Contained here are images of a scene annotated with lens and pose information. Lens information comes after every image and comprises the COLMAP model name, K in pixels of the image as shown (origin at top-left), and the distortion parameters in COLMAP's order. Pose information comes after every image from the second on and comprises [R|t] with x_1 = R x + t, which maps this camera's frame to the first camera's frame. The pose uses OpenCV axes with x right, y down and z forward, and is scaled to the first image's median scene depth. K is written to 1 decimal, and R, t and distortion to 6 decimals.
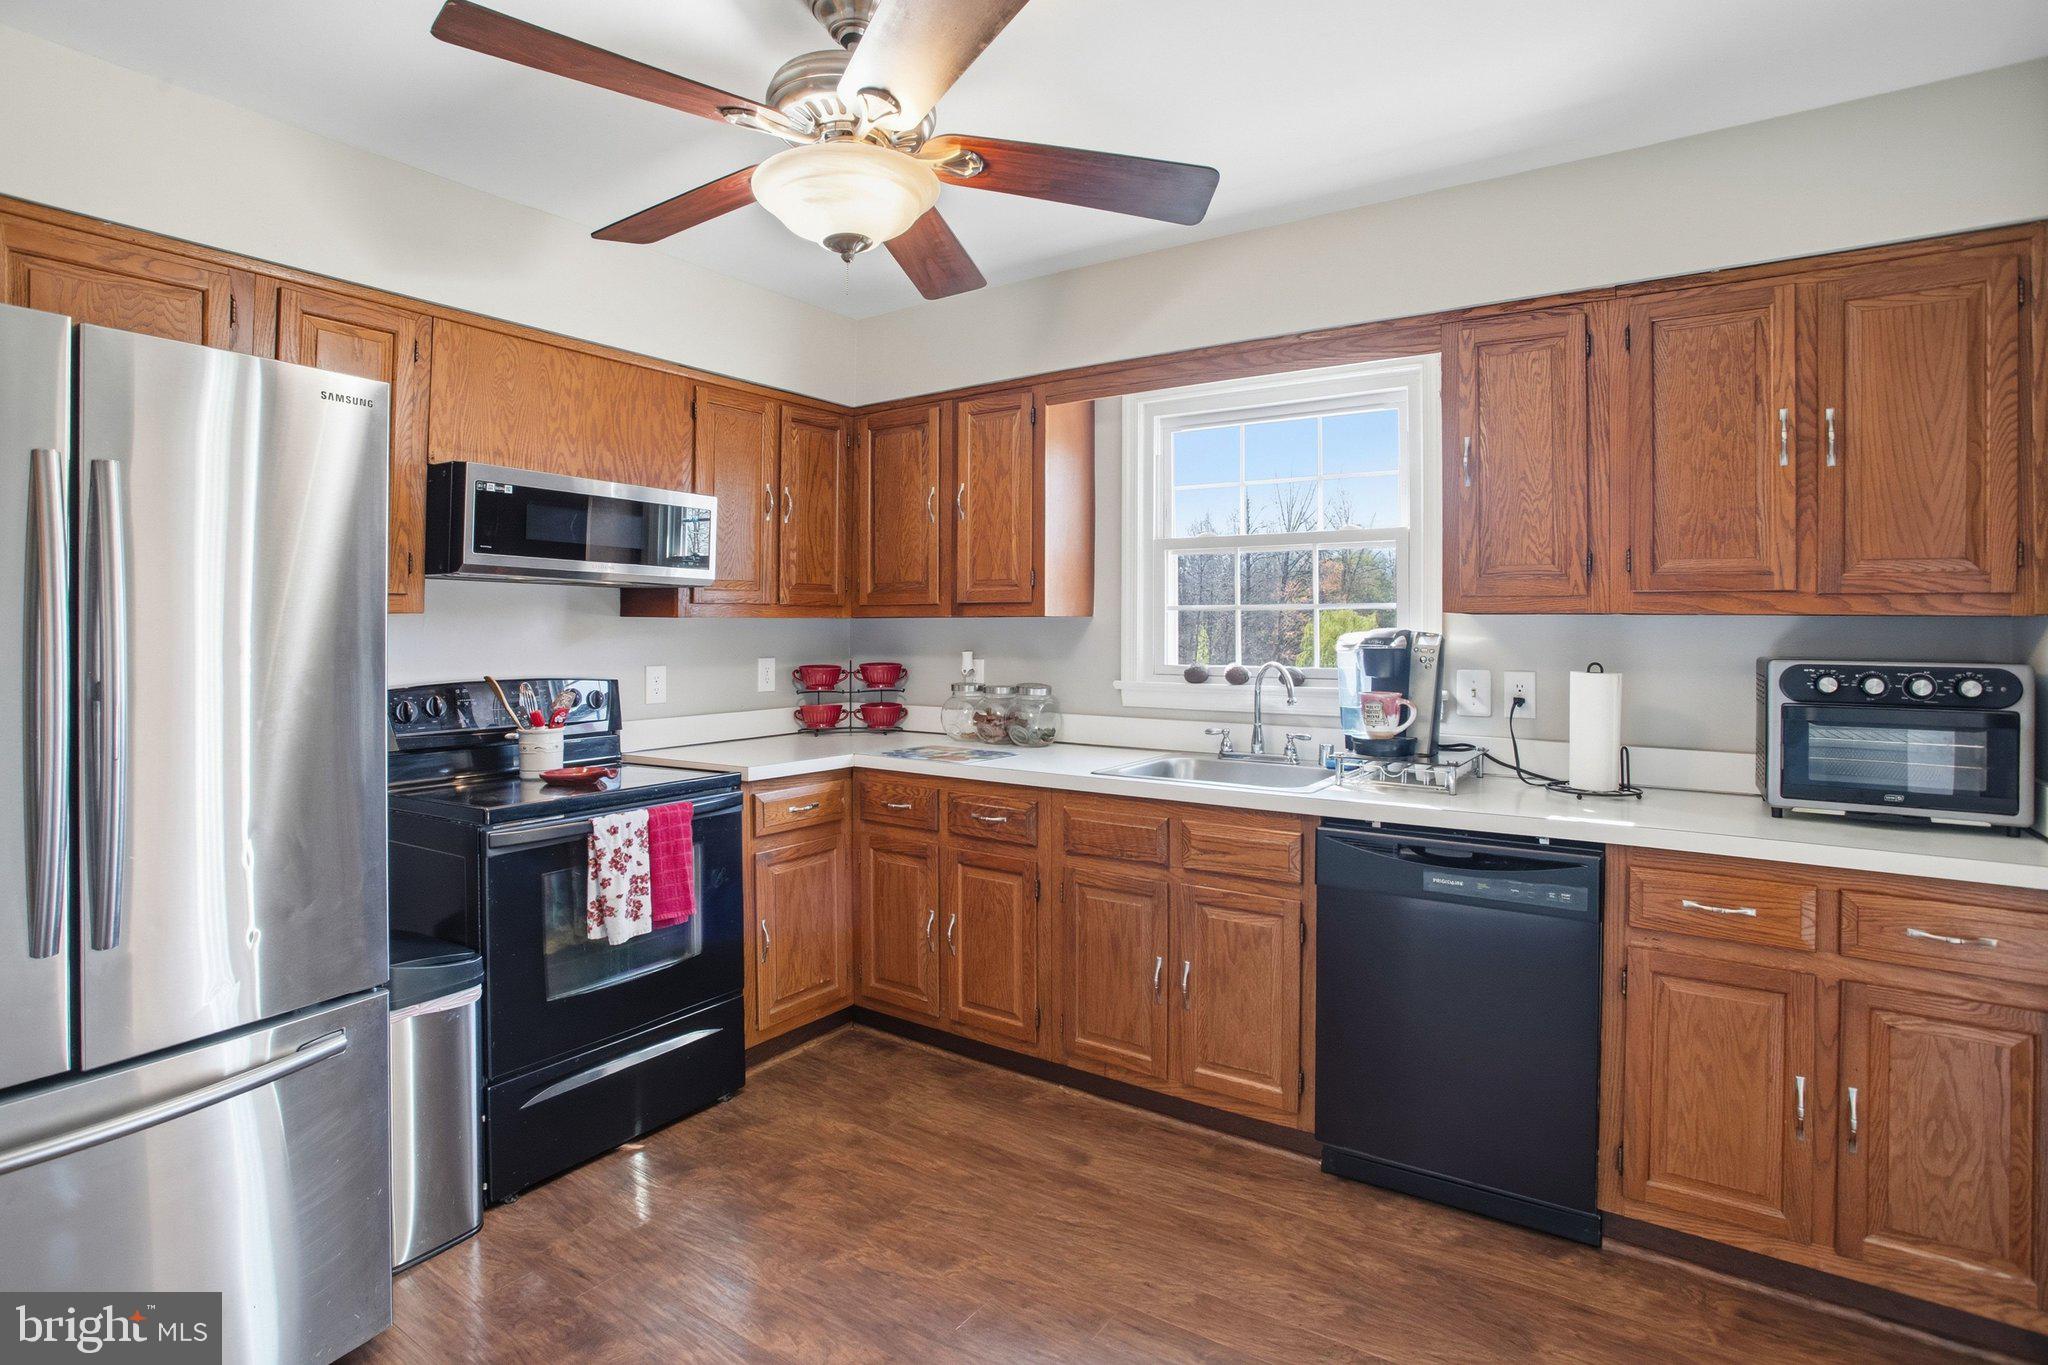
lens RADIAL K [[1059.2, 0, 1044.0], [0, 1059.2, 597.7], [0, 0, 1]] dist [-0.031631, 0.001477]
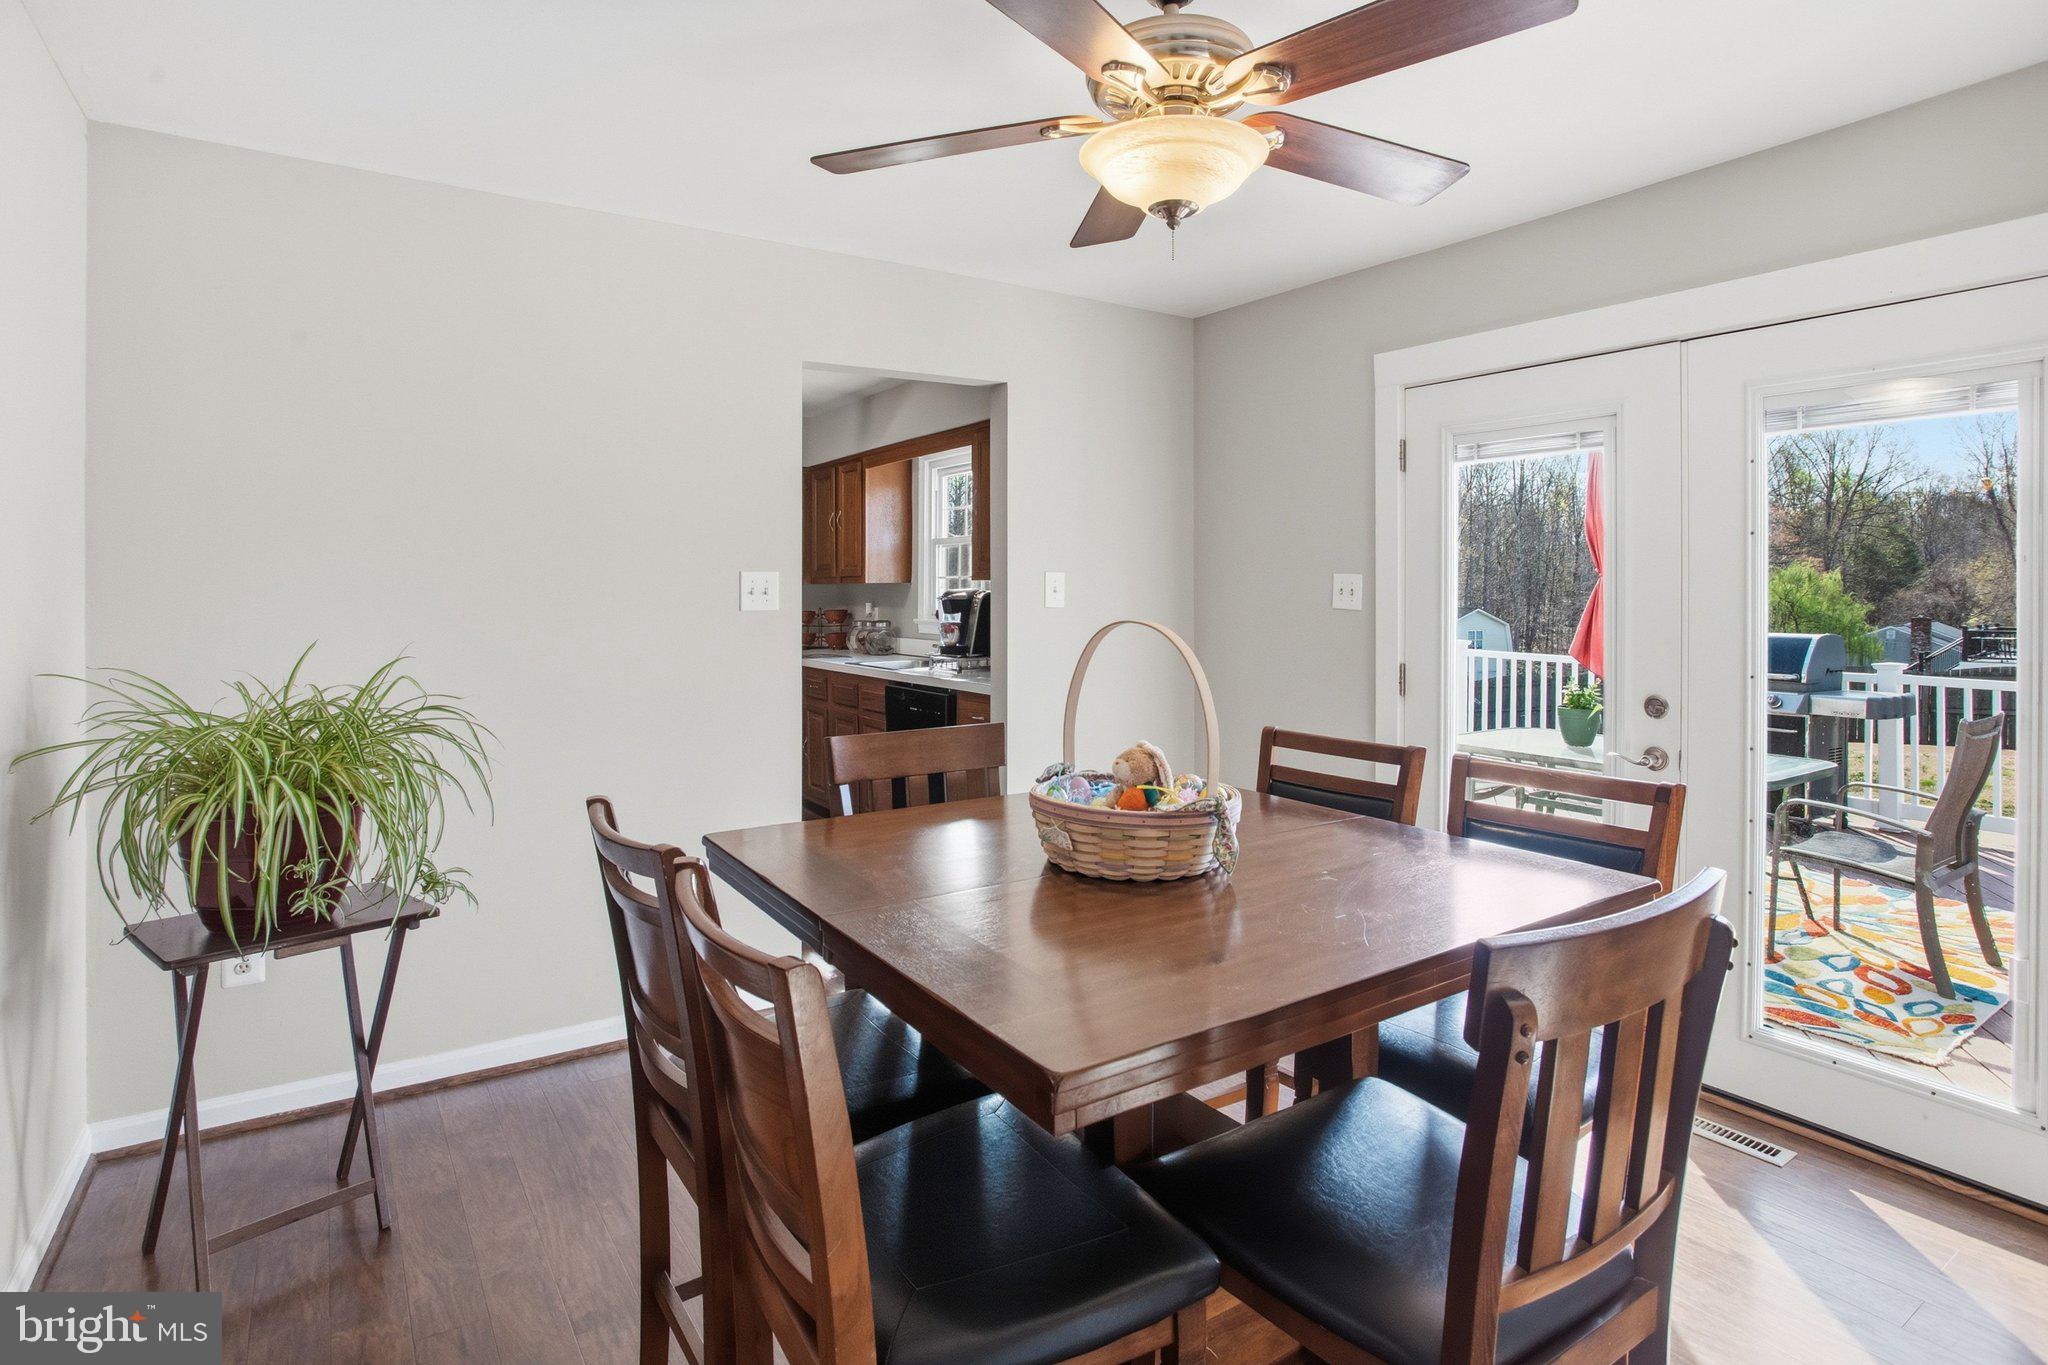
lens RADIAL K [[1102.7, 0, 1024.5], [0, 1102.7, 597.0], [0, 0, 1]] dist [-0.075147, 0.055727]
pose [[0.914053, -0.000525, -0.405596, 1.328639], [0.015443, 0.999319, 0.033508, -0.024162], [0.405302, -0.036892, 0.913438, -0.827959]]
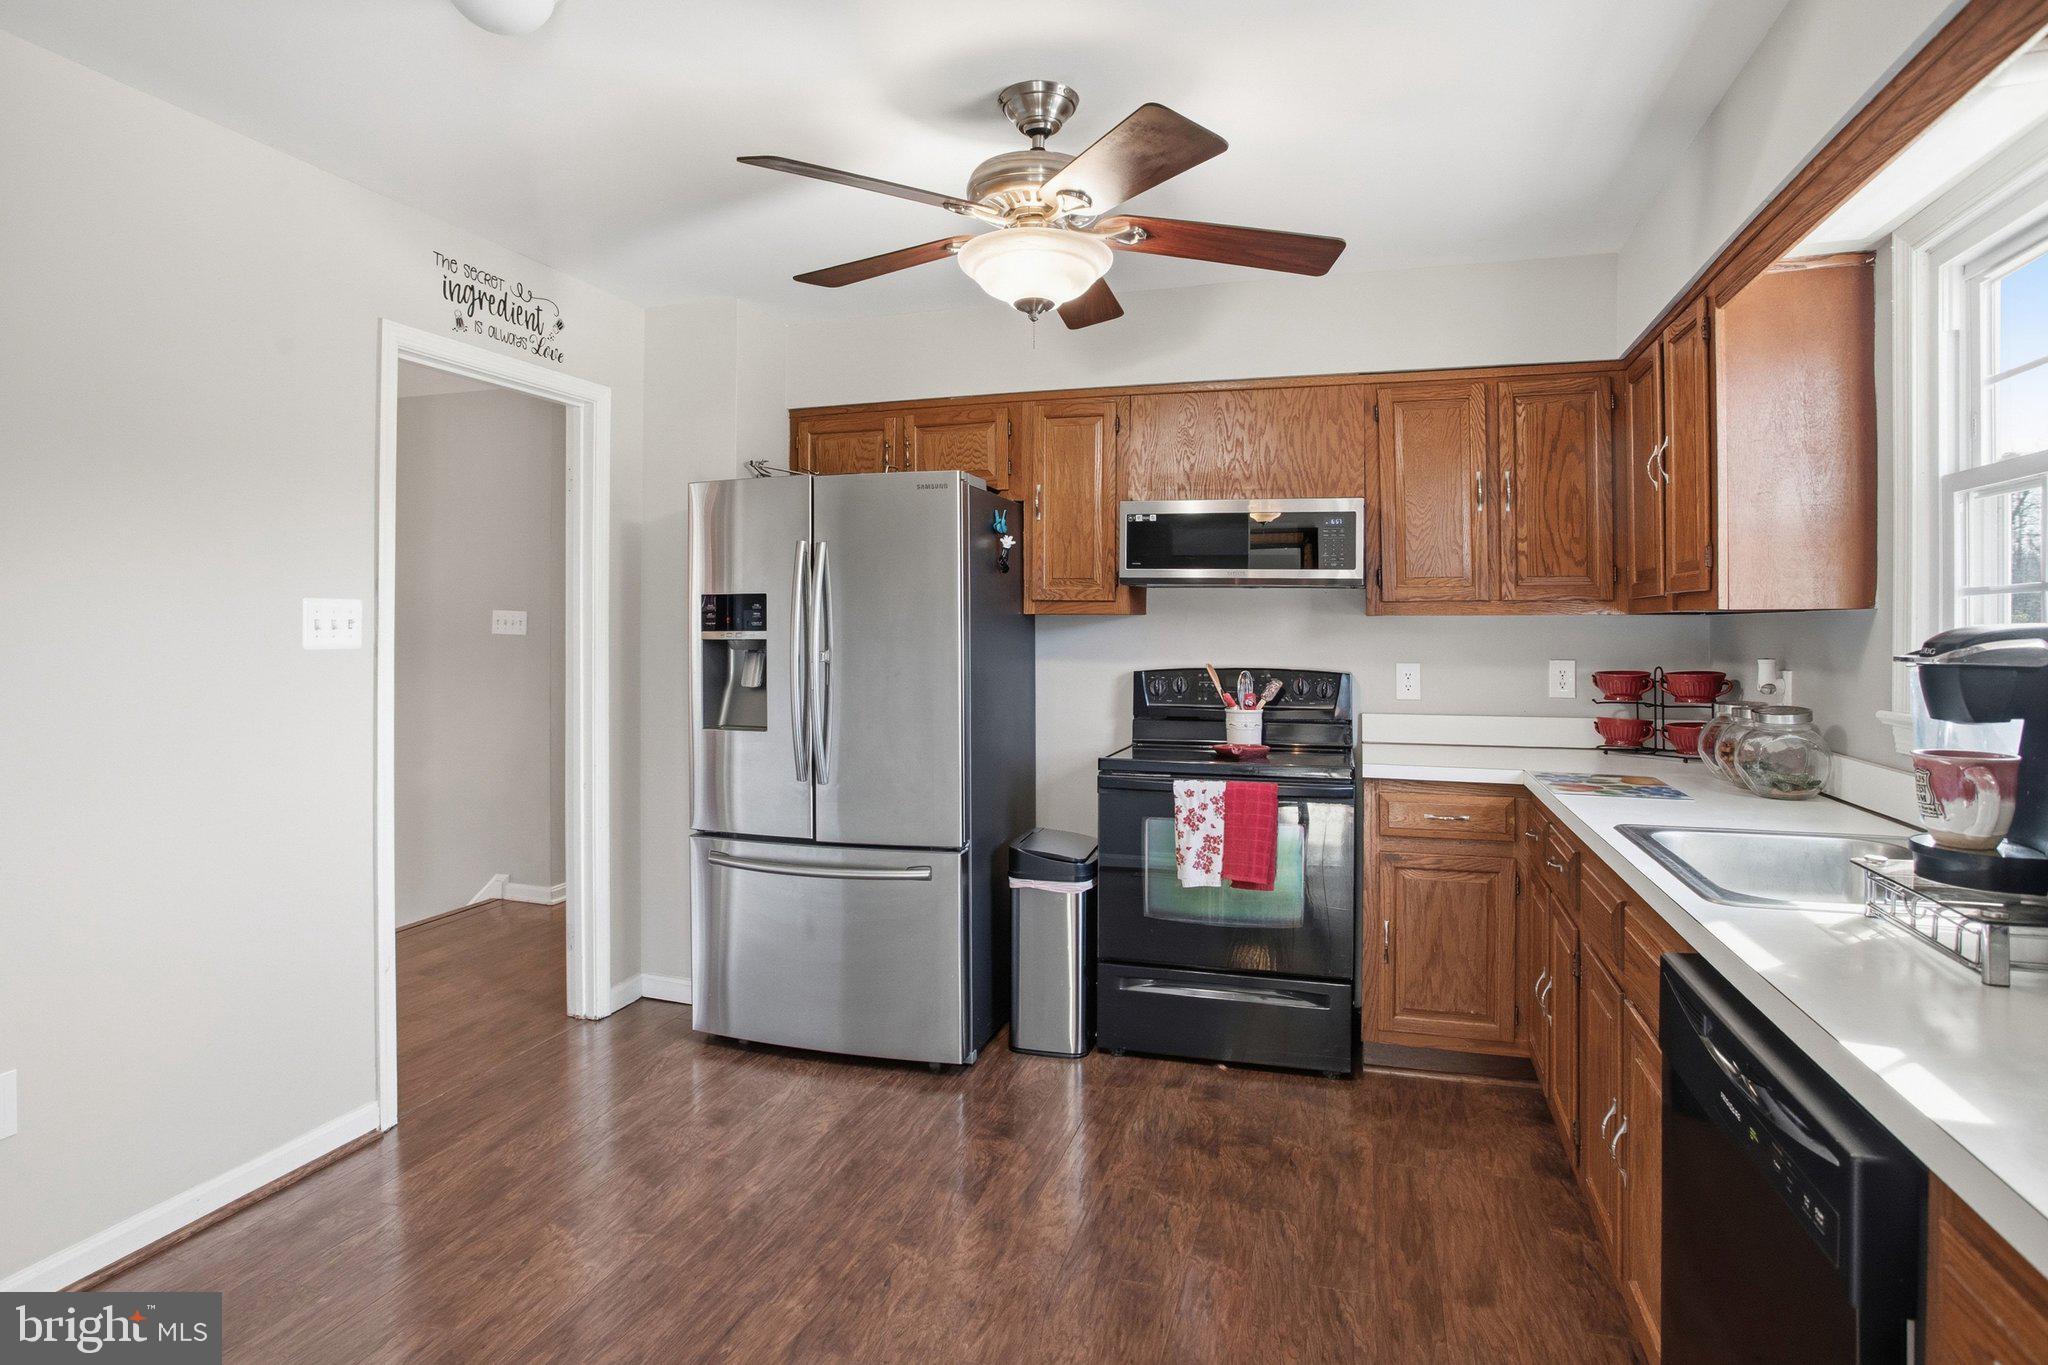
lens RADIAL K [[1102.7, 0, 1024.5], [0, 1102.7, 597.0], [0, 0, 1]] dist [-0.075147, 0.055727]
pose [[0.277911, -0.024154, -0.960303, 0.723116], [0.023306, 0.999559, -0.018397, 0.014838], [0.960324, -0.017268, 0.278351, 0.455178]]
